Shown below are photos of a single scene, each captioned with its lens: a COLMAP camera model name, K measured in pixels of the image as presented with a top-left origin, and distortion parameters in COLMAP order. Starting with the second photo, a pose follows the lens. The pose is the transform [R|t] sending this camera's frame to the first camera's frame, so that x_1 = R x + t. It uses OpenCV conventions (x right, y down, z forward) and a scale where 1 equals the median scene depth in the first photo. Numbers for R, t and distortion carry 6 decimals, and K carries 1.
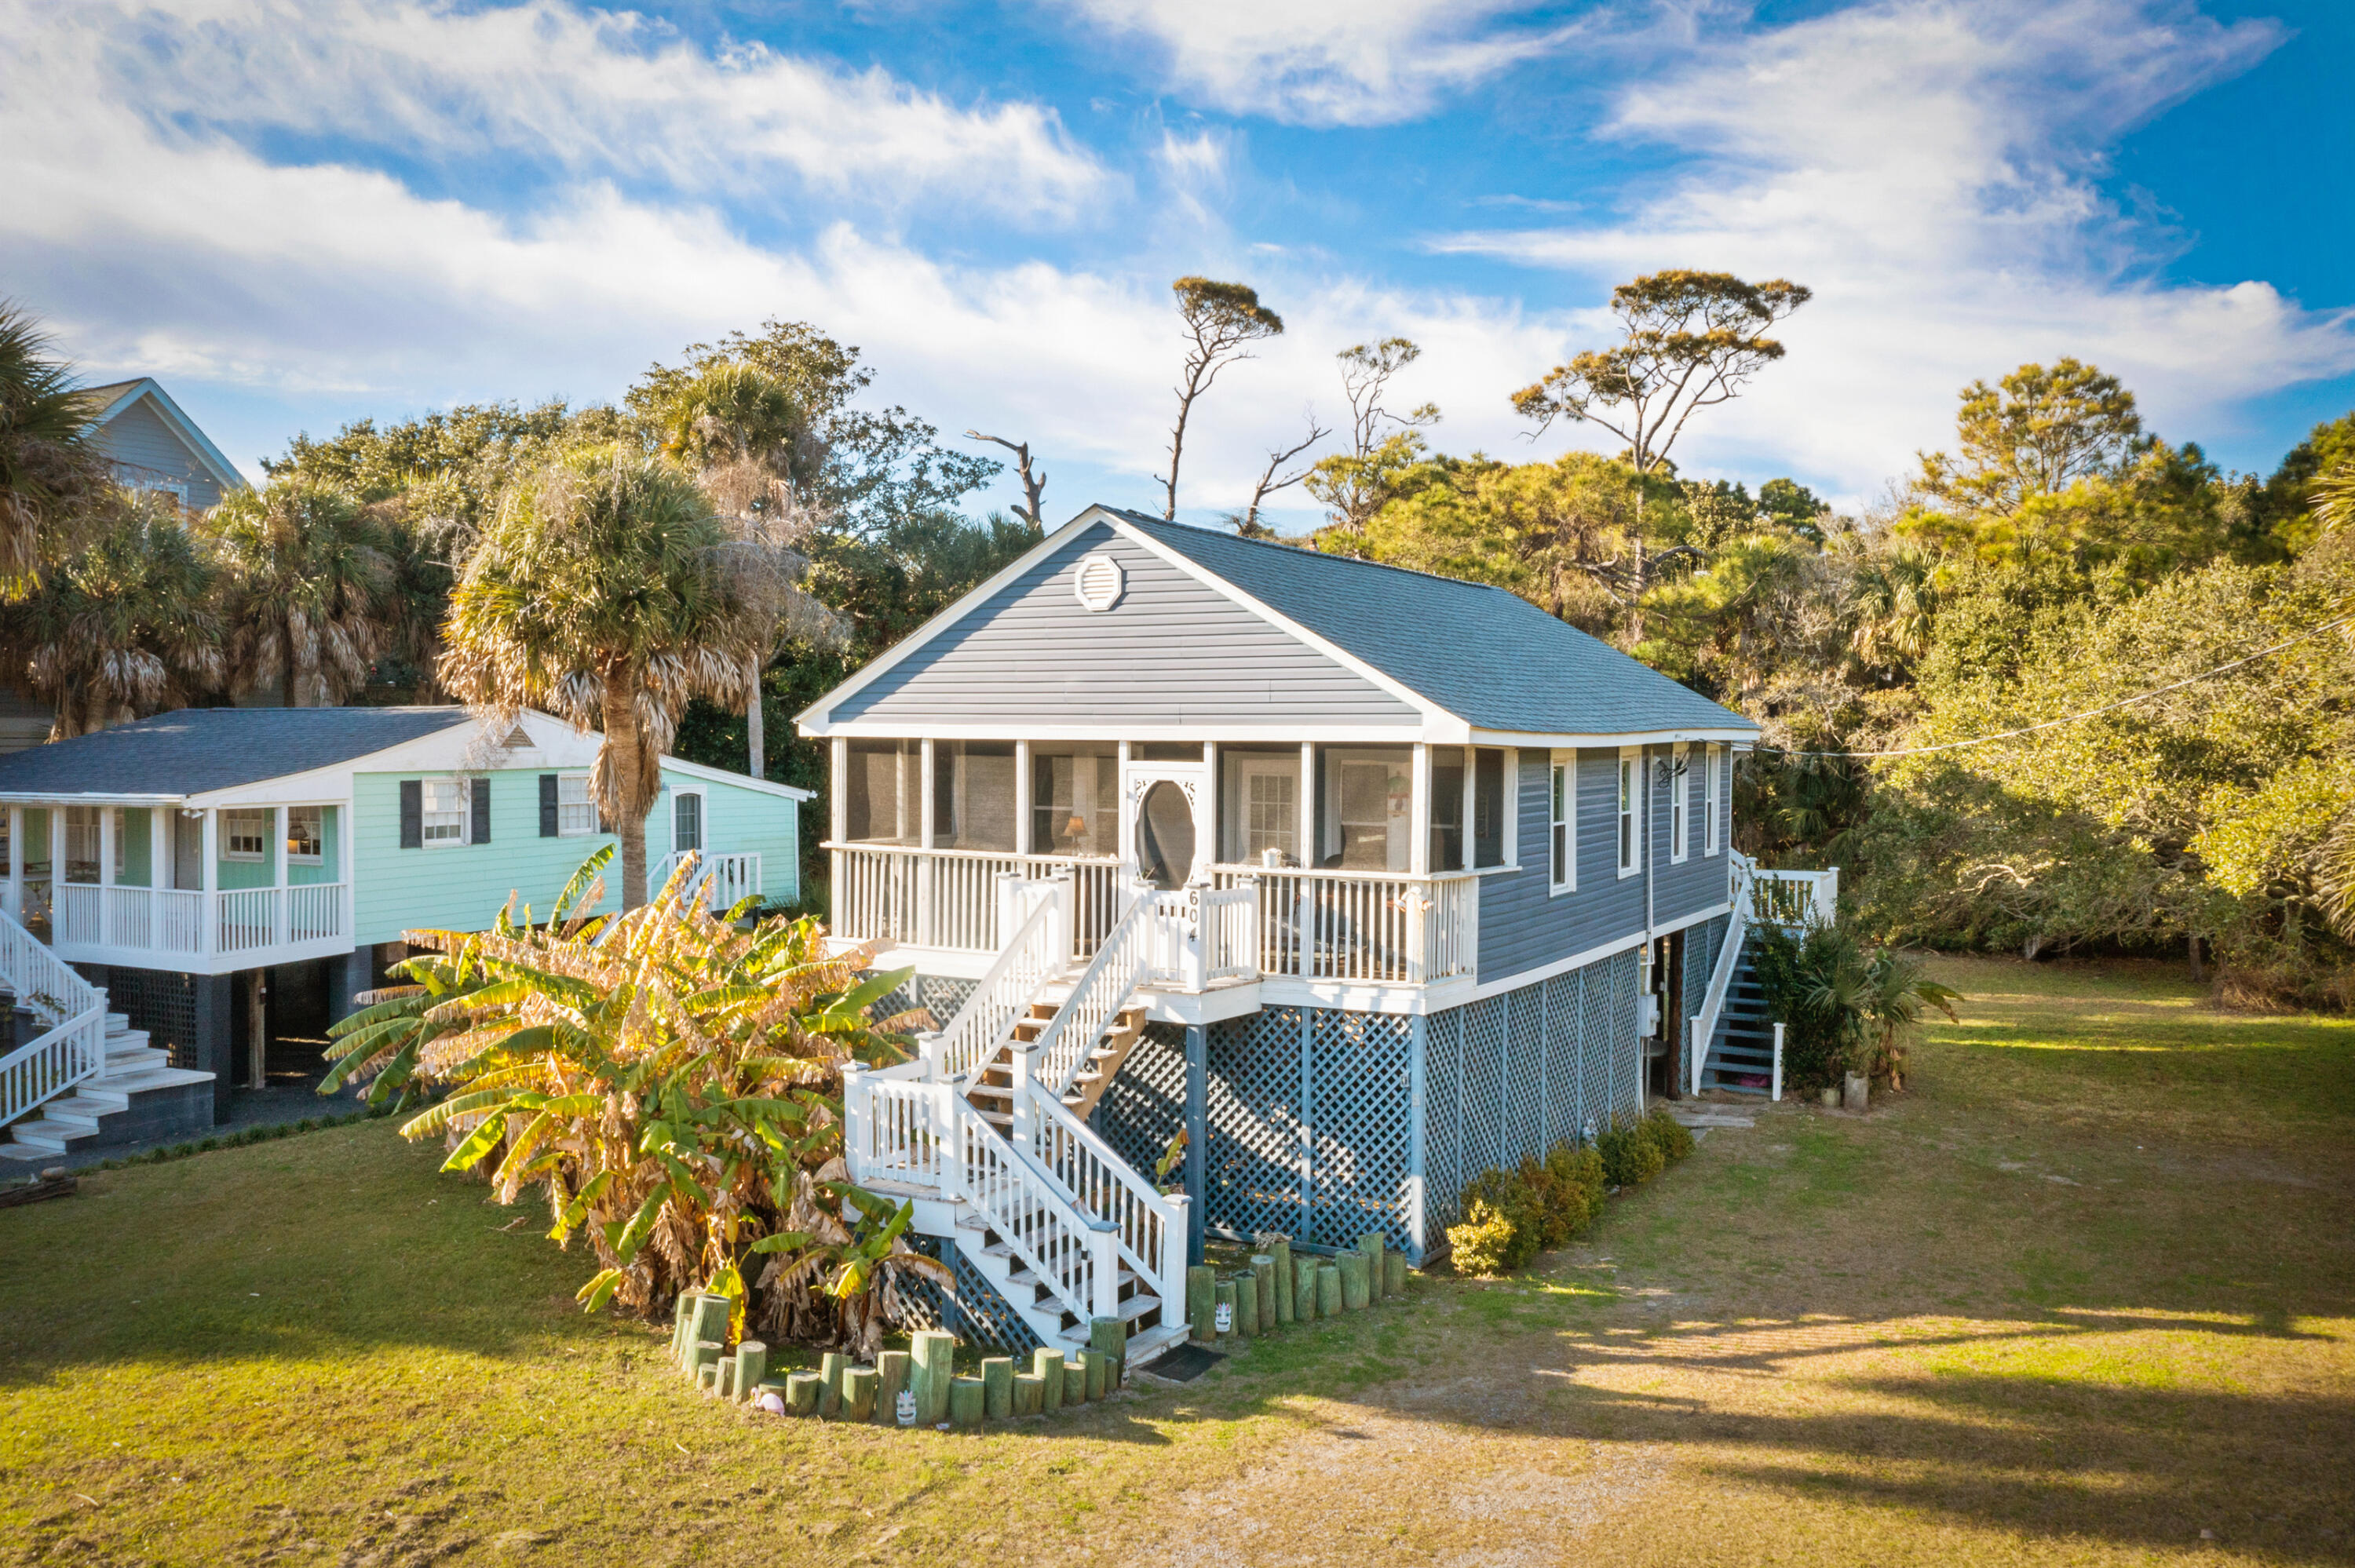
lens RADIAL K [[1865.7, 0, 1177.5], [0, 1865.7, 784.0], [0, 0, 1]] dist [-0.010629, -0.003481]
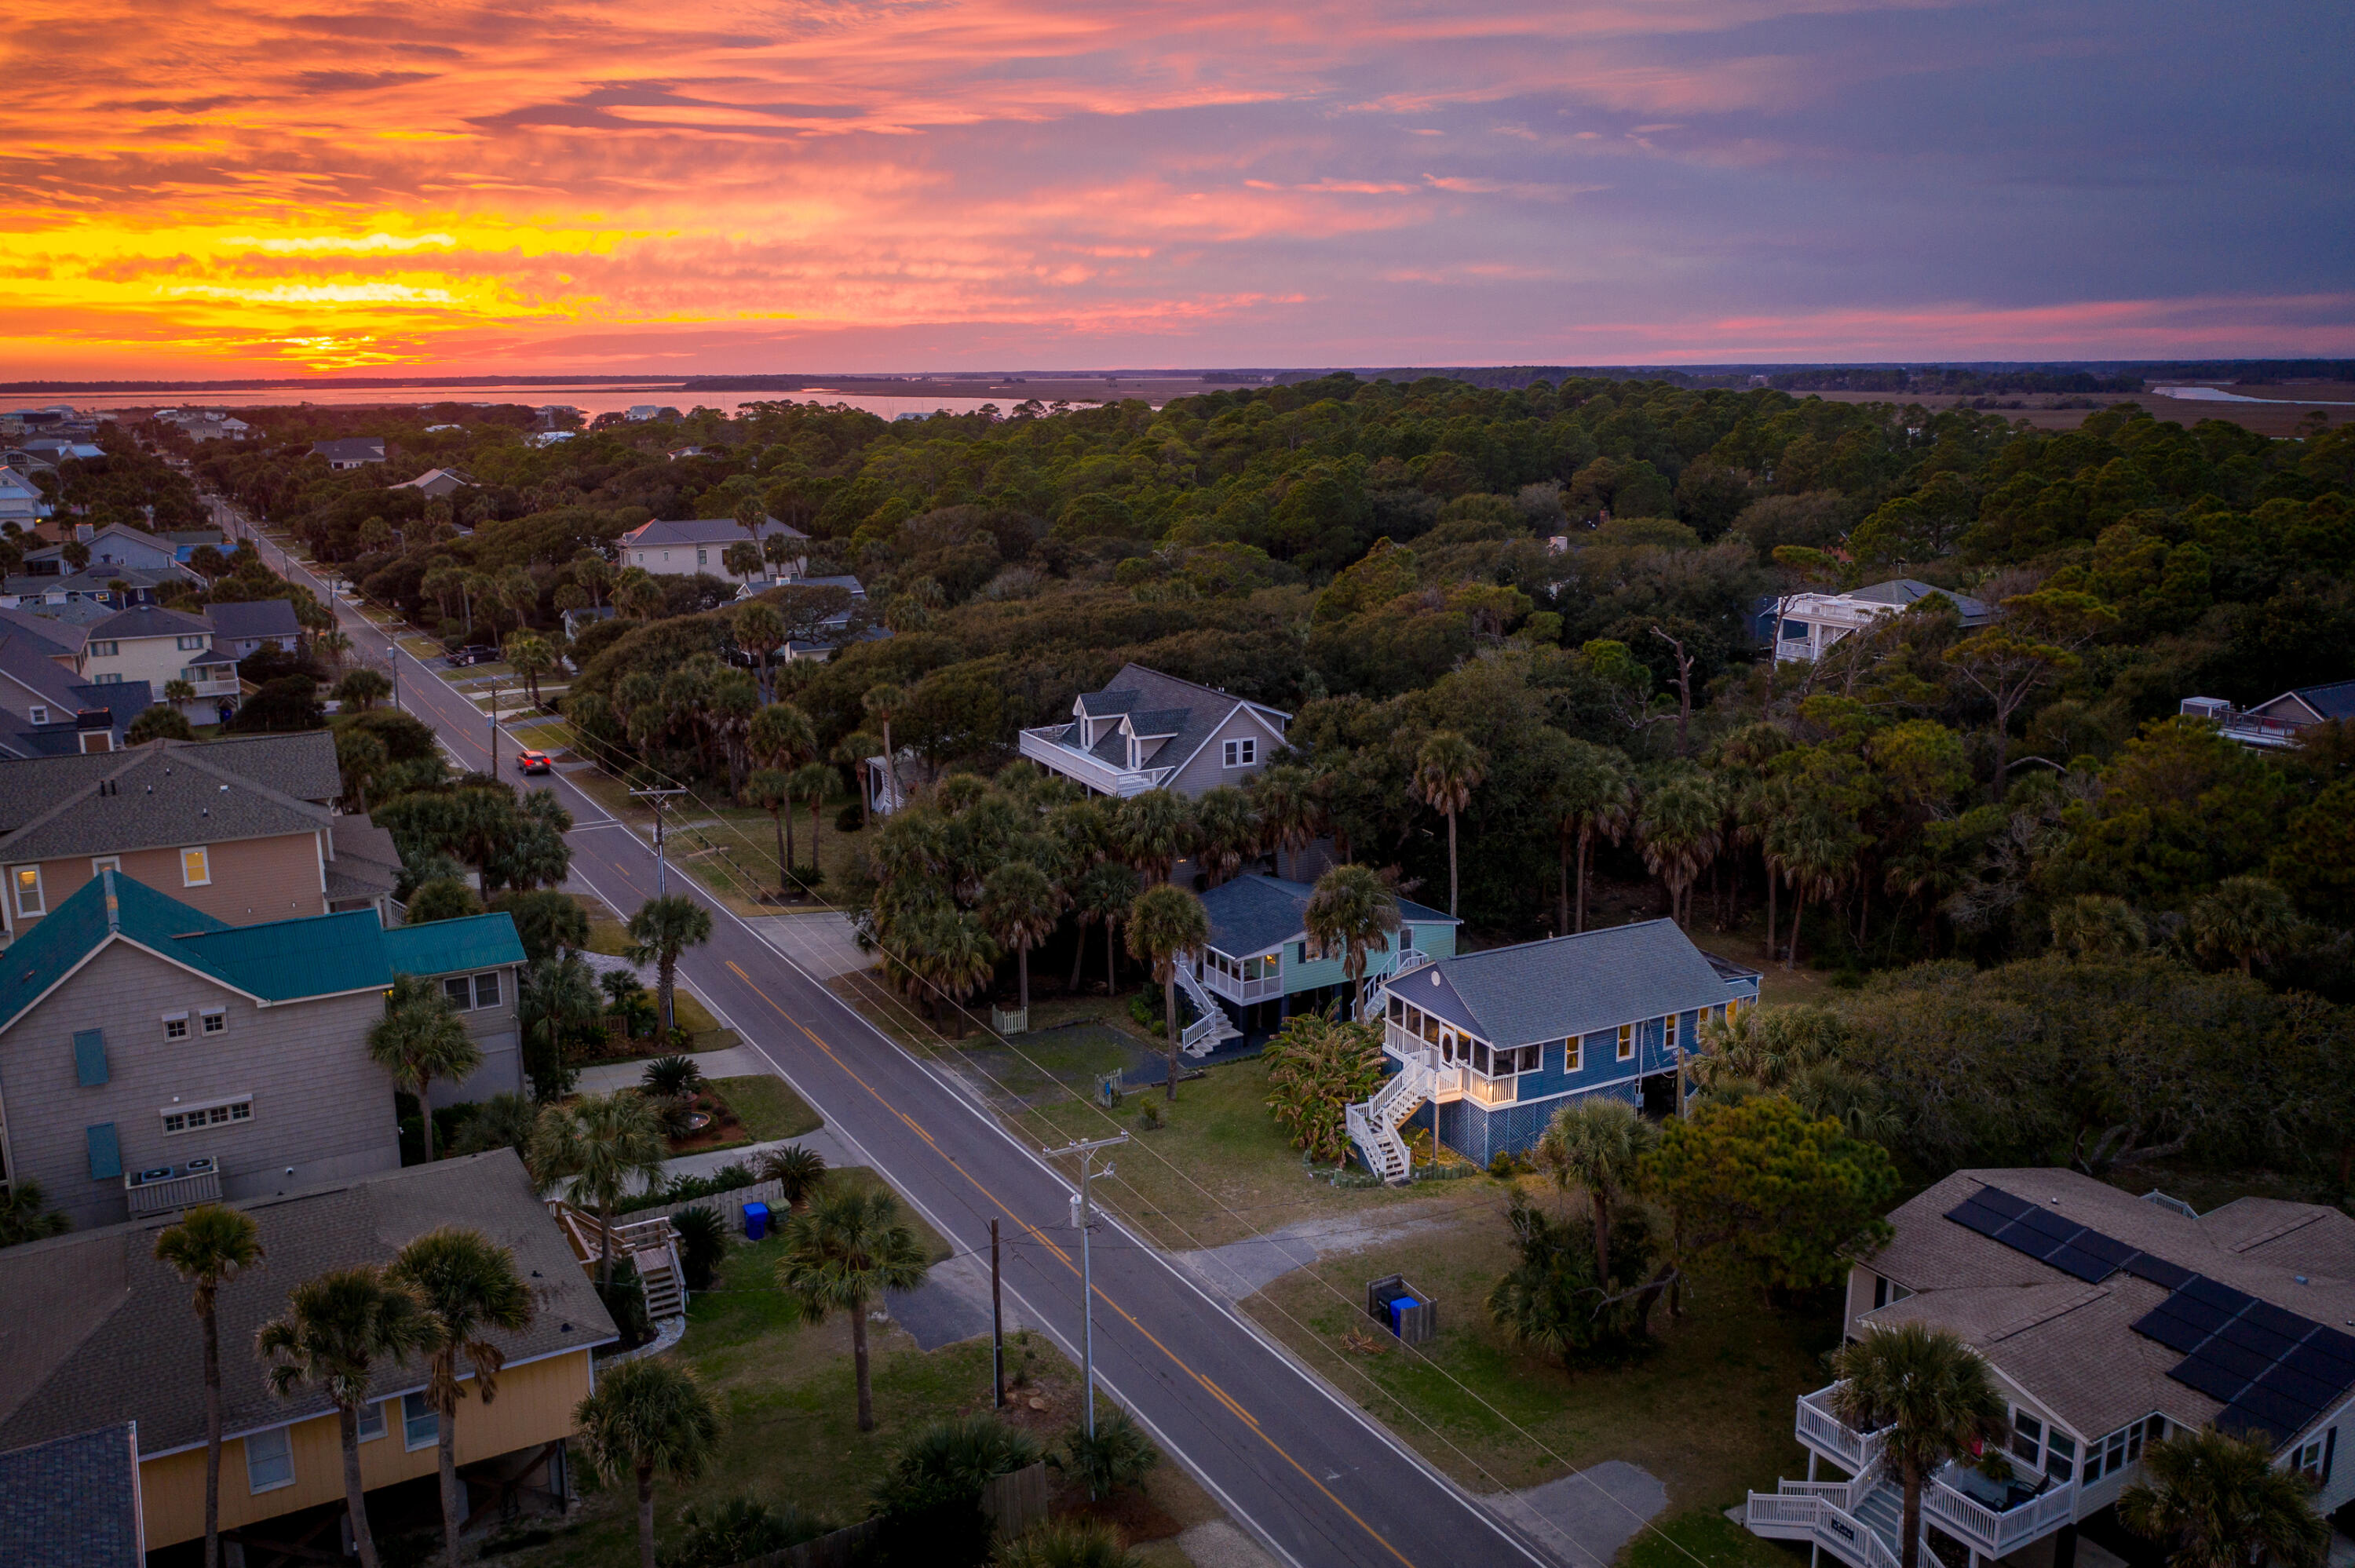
lens RADIAL K [[1887.5, 0, 1184.2], [0, 1887.5, 683.1], [0, 0, 1]] dist [-0.004779, 0.003934]
pose [[0.841790, 0.079894, -0.533860, 1.308211], [-0.004227, 0.989932, 0.141481, -1.064350], [0.539788, -0.116841, 0.833653, -2.060524]]
